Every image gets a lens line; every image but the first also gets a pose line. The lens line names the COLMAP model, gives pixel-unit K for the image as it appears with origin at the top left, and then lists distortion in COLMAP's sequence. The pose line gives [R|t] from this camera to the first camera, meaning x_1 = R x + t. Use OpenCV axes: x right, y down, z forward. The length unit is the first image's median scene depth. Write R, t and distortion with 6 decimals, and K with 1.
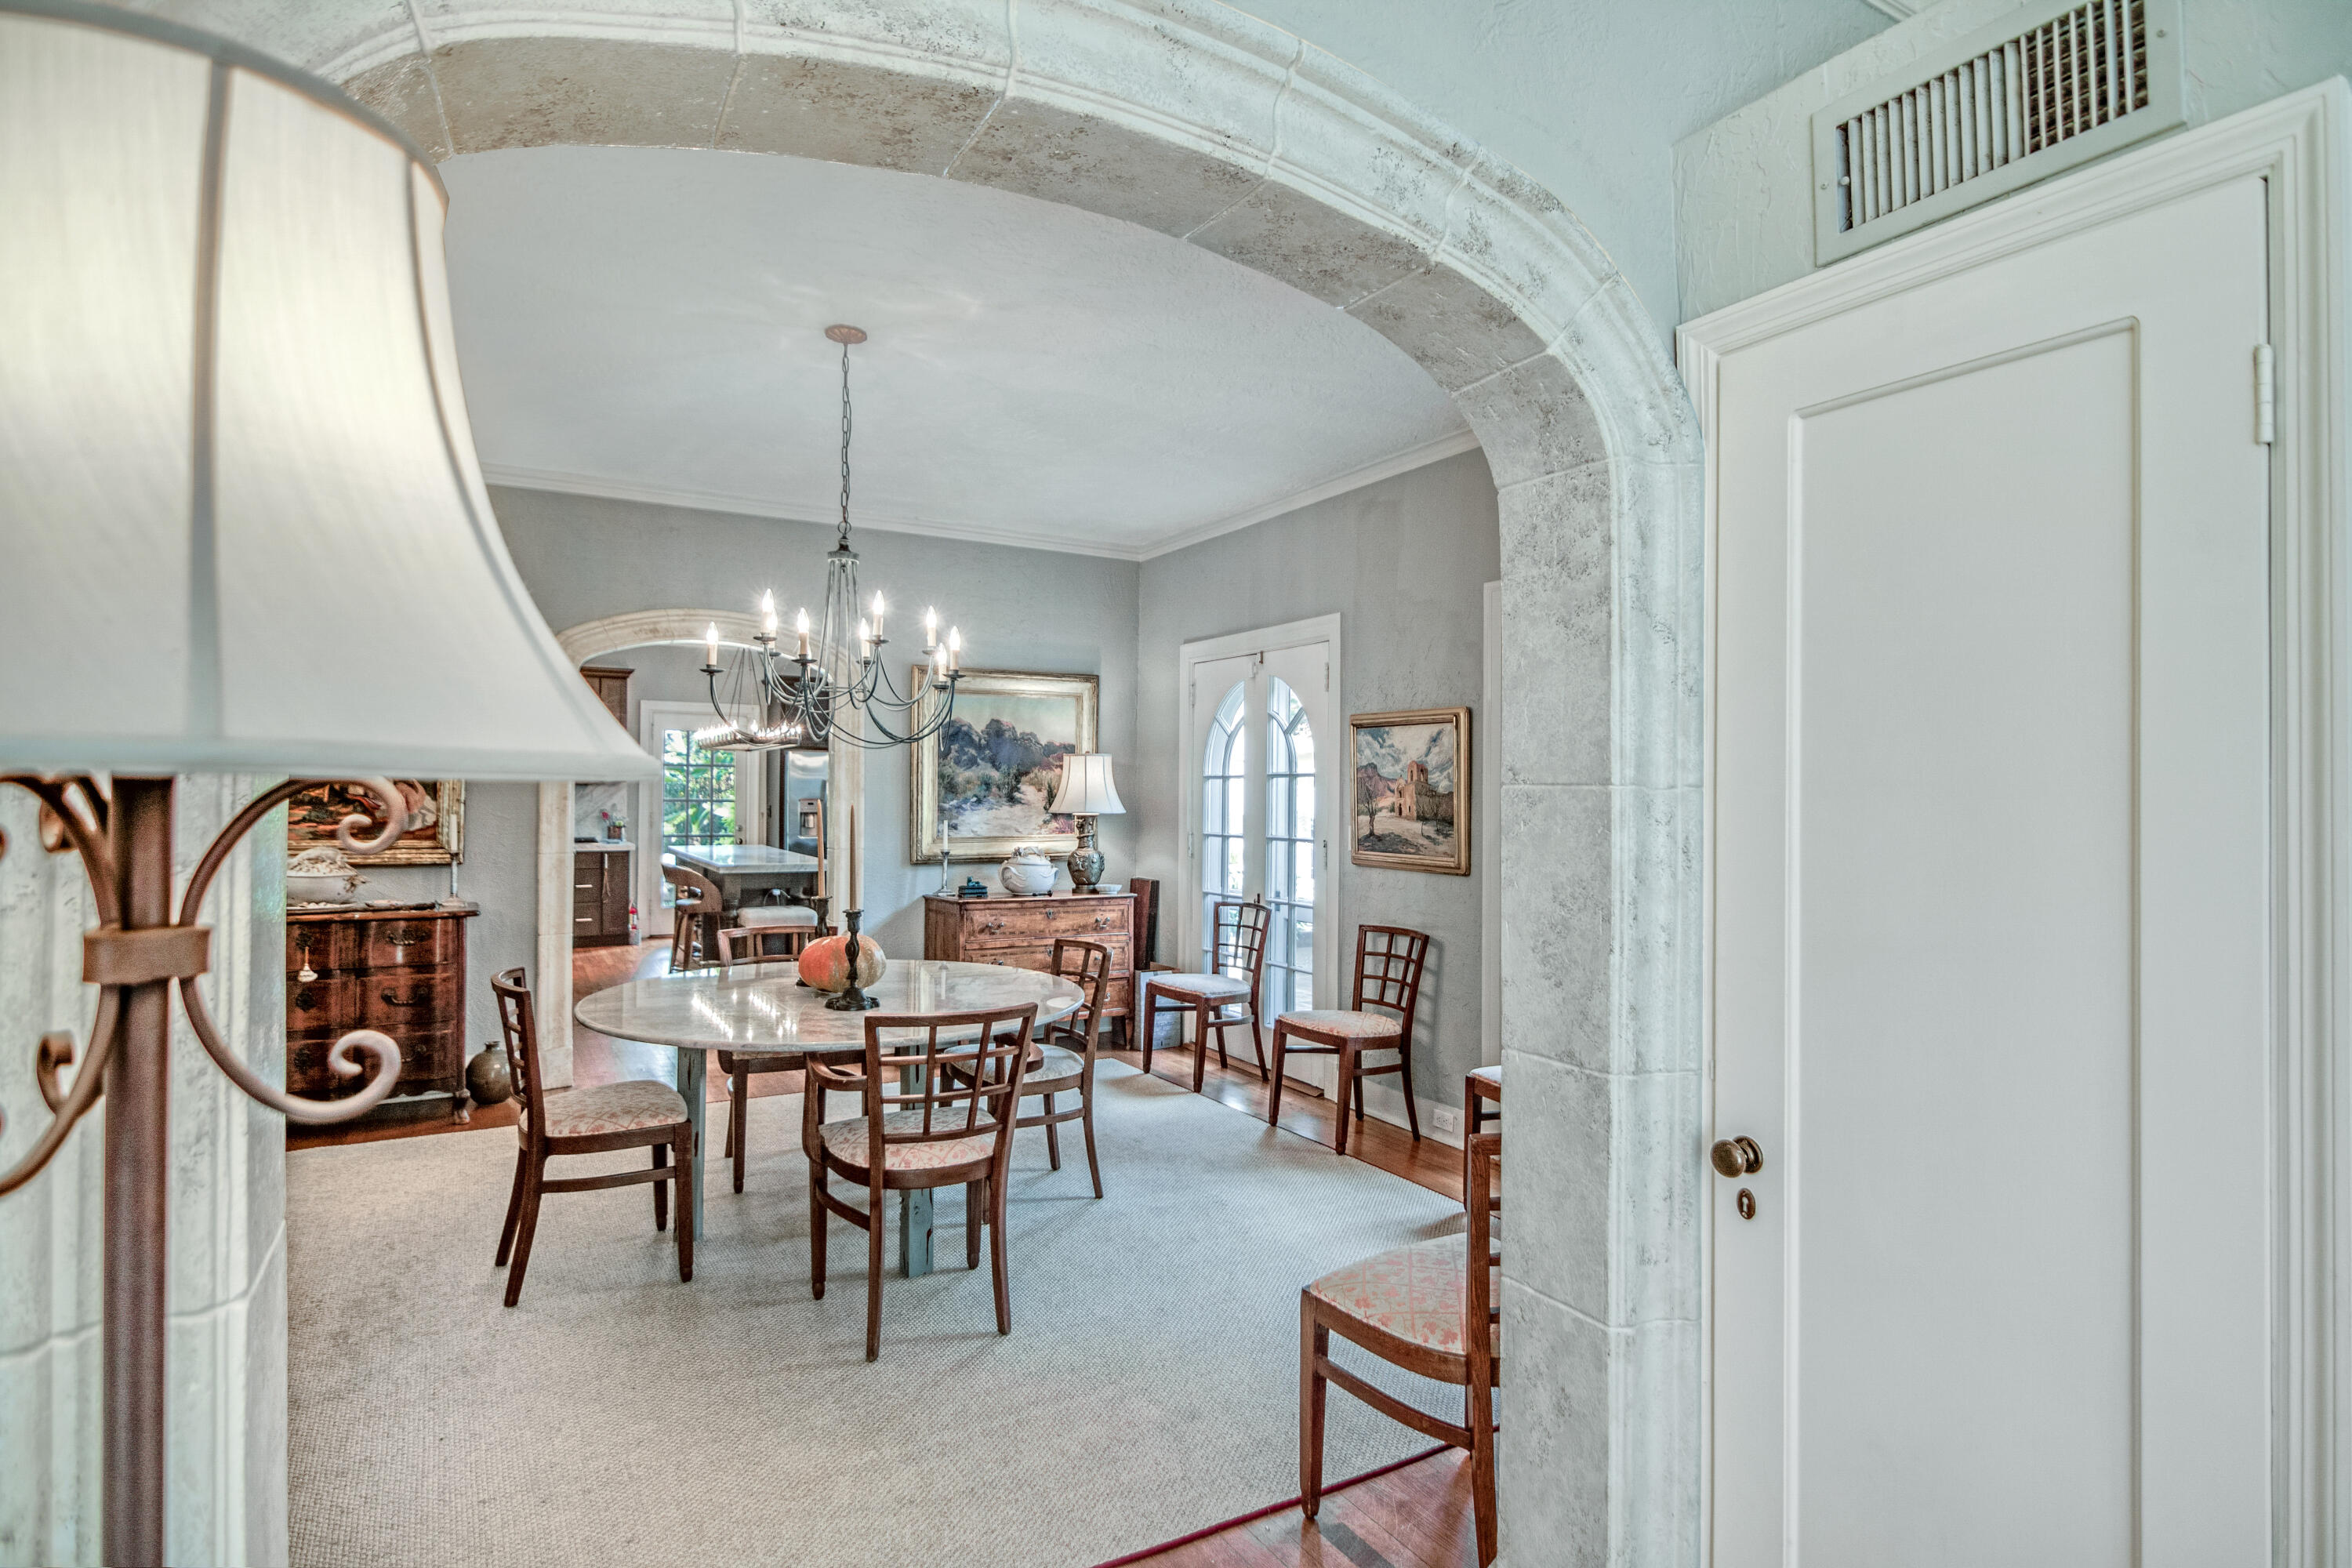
lens RADIAL K [[1190.7, 0, 1176.3], [0, 1190.7, 789.8], [0, 0, 1]] dist [-0.003406, -0.012209]
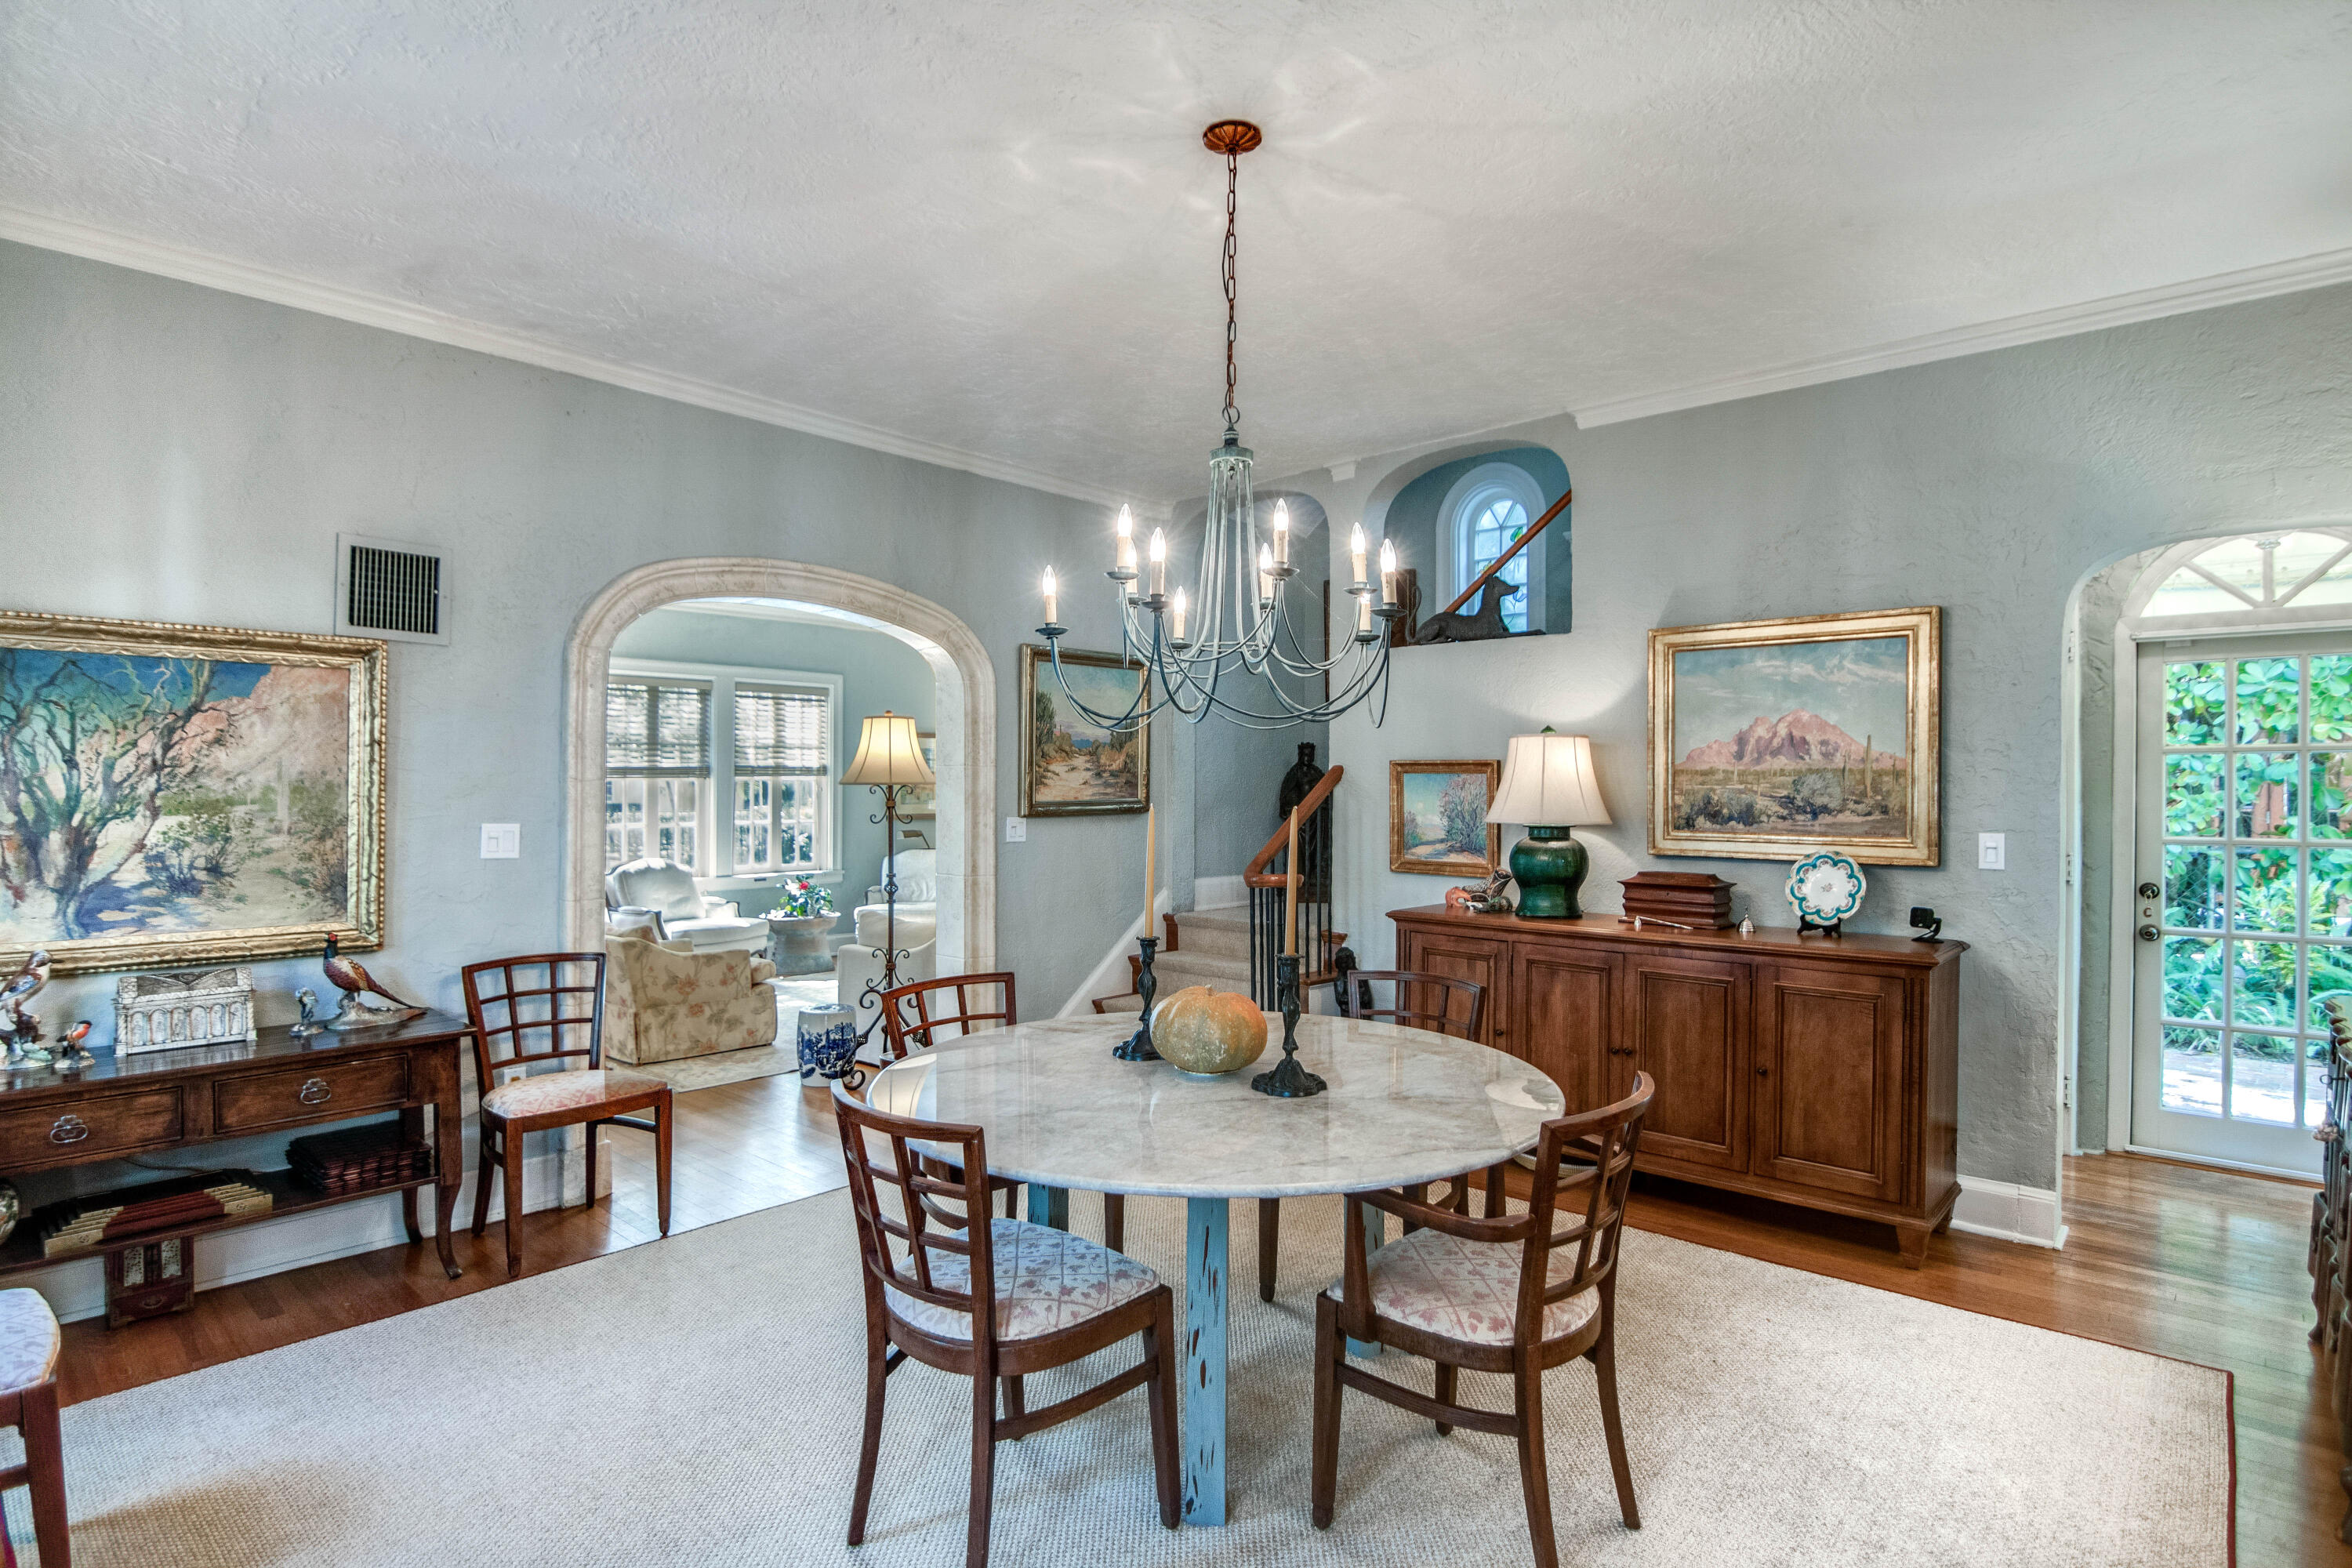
lens RADIAL K [[1190.7, 0, 1176.3], [0, 1190.7, 789.8], [0, 0, 1]] dist [-0.003406, -0.012209]
pose [[-0.955897, -0.012450, -0.293438, -0.034440], [-0.013000, 0.999915, -0.000076, -0.000085], [0.293414, 0.003742, -0.955978, 1.247450]]
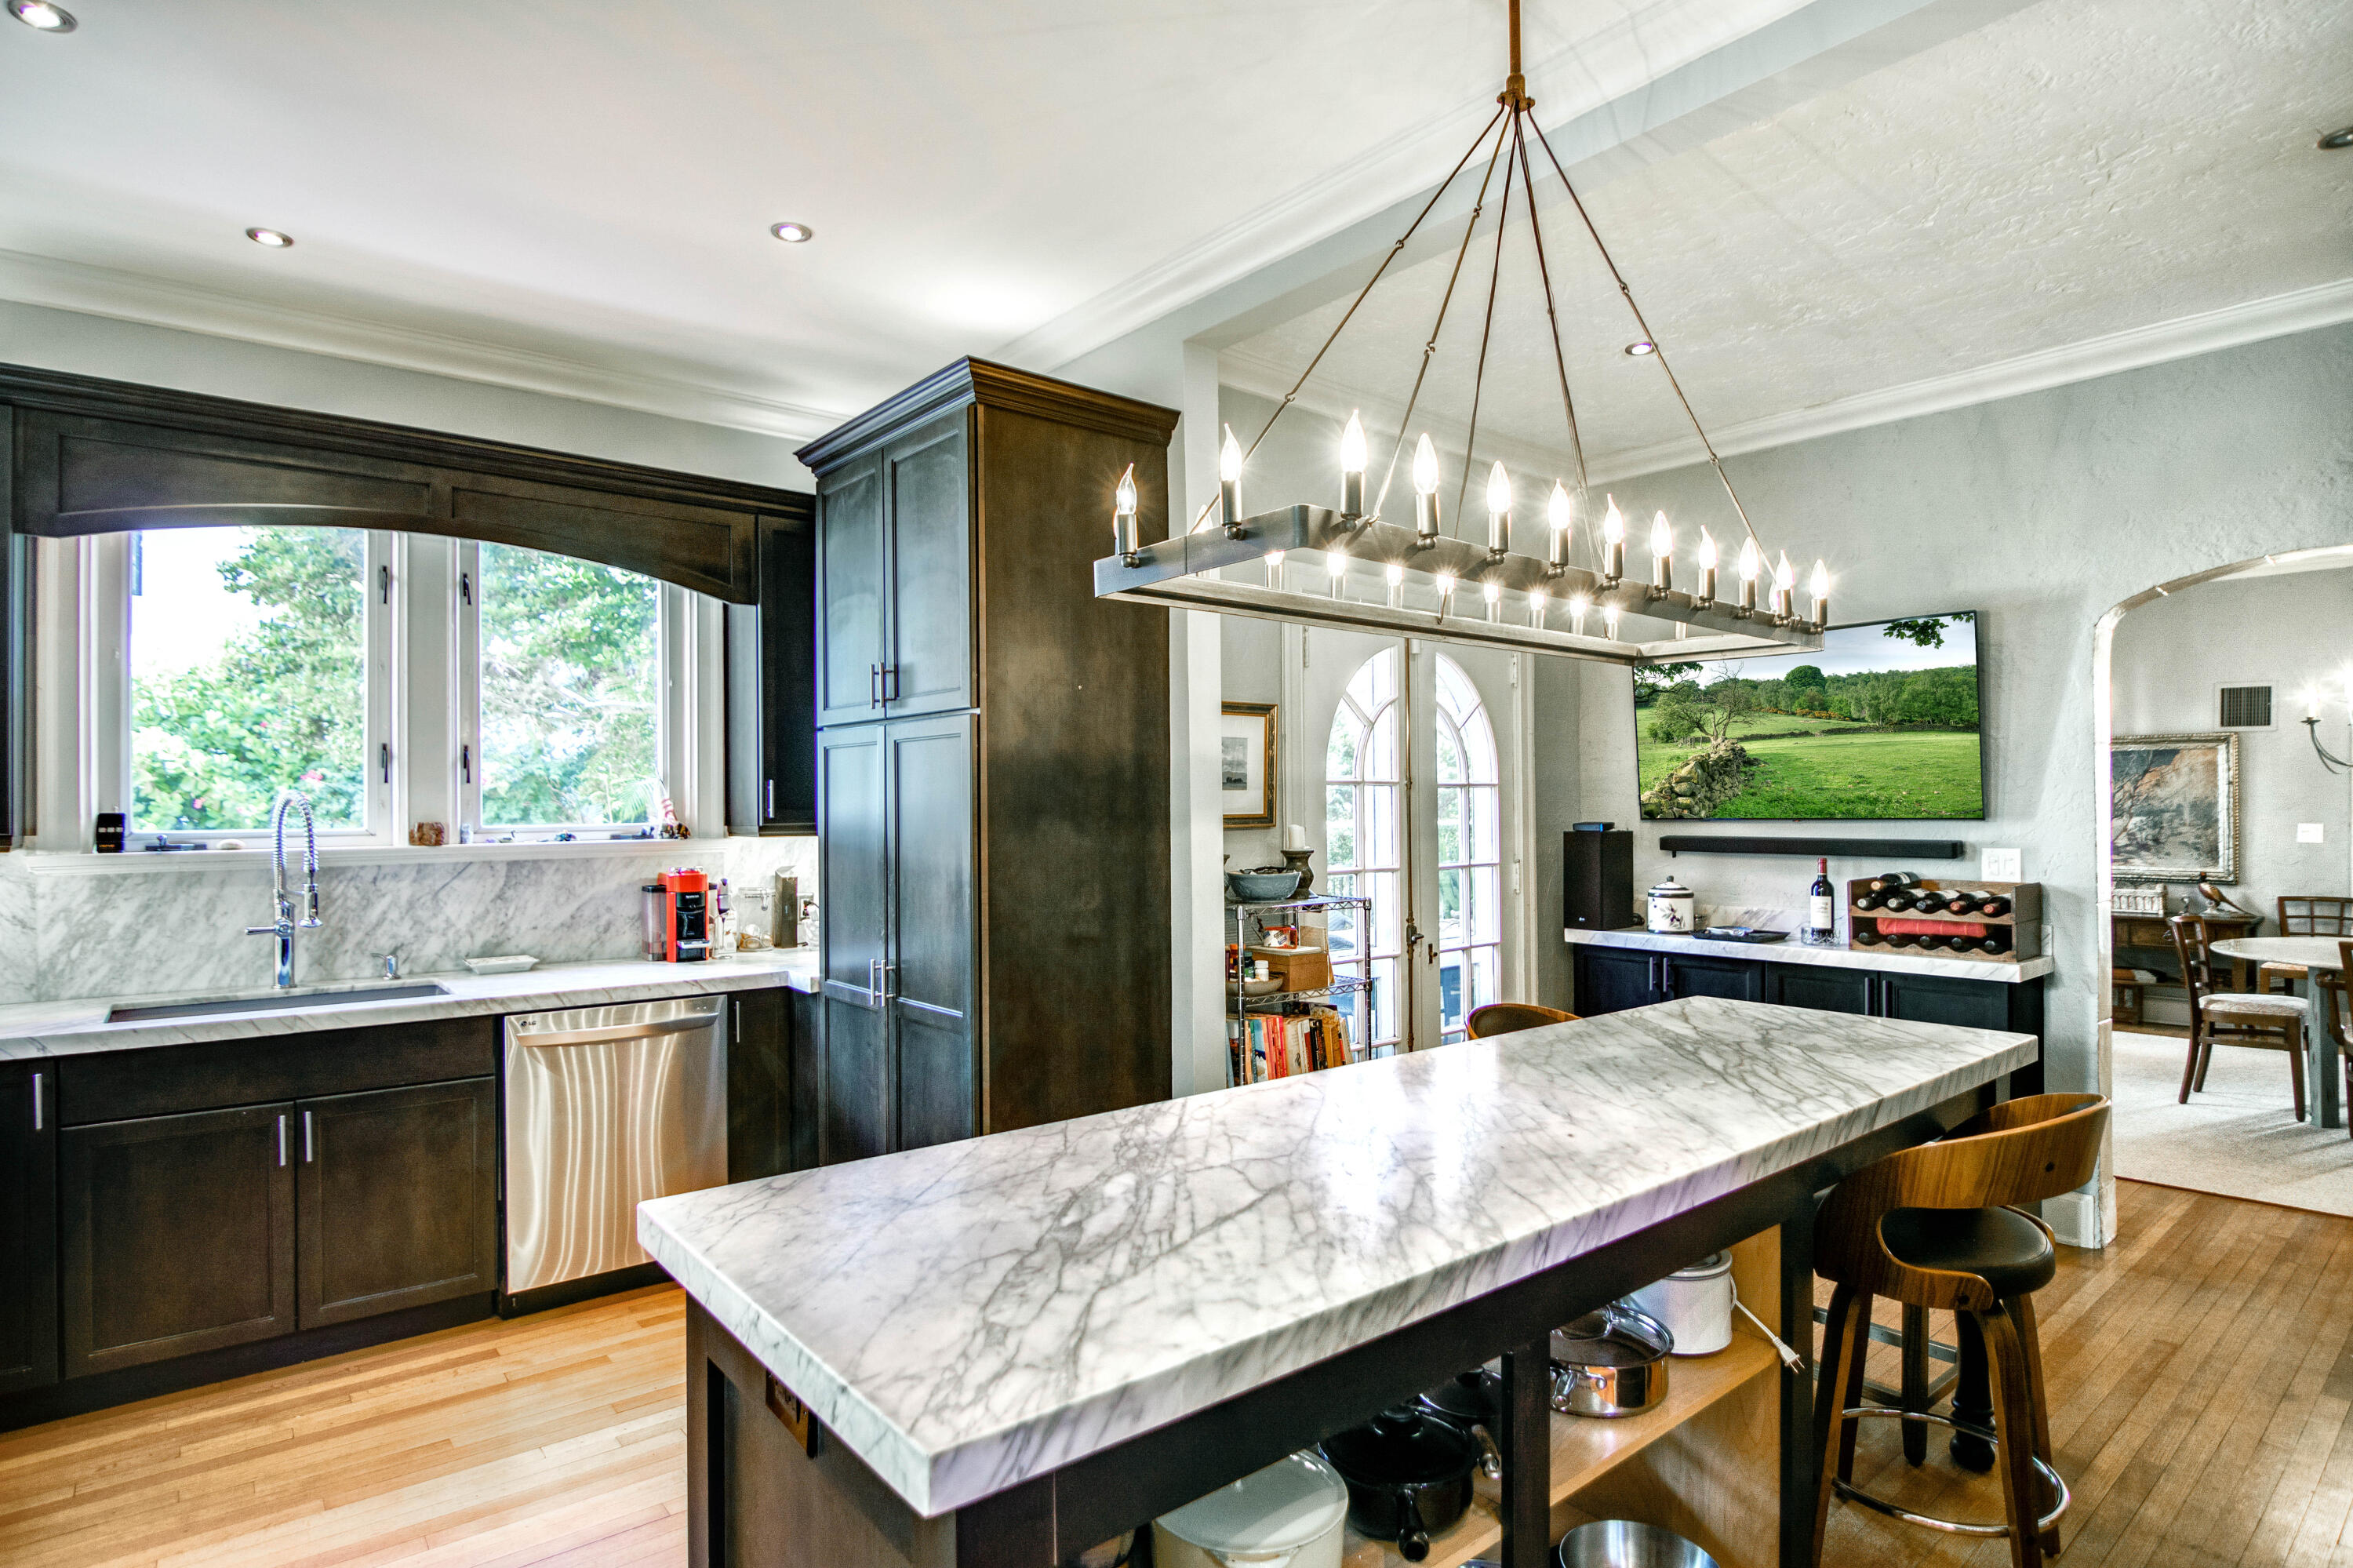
lens RADIAL K [[1206.0, 0, 1177.9], [0, 1206.0, 802.2], [0, 0, 1]] dist [-0.001686, -0.012718]
pose [[-0.159785, -0.007069, 0.987126, -1.008184], [0.001151, 0.999972, 0.007347, -0.010426], [-0.987151, 0.002311, -0.159773, 1.928160]]
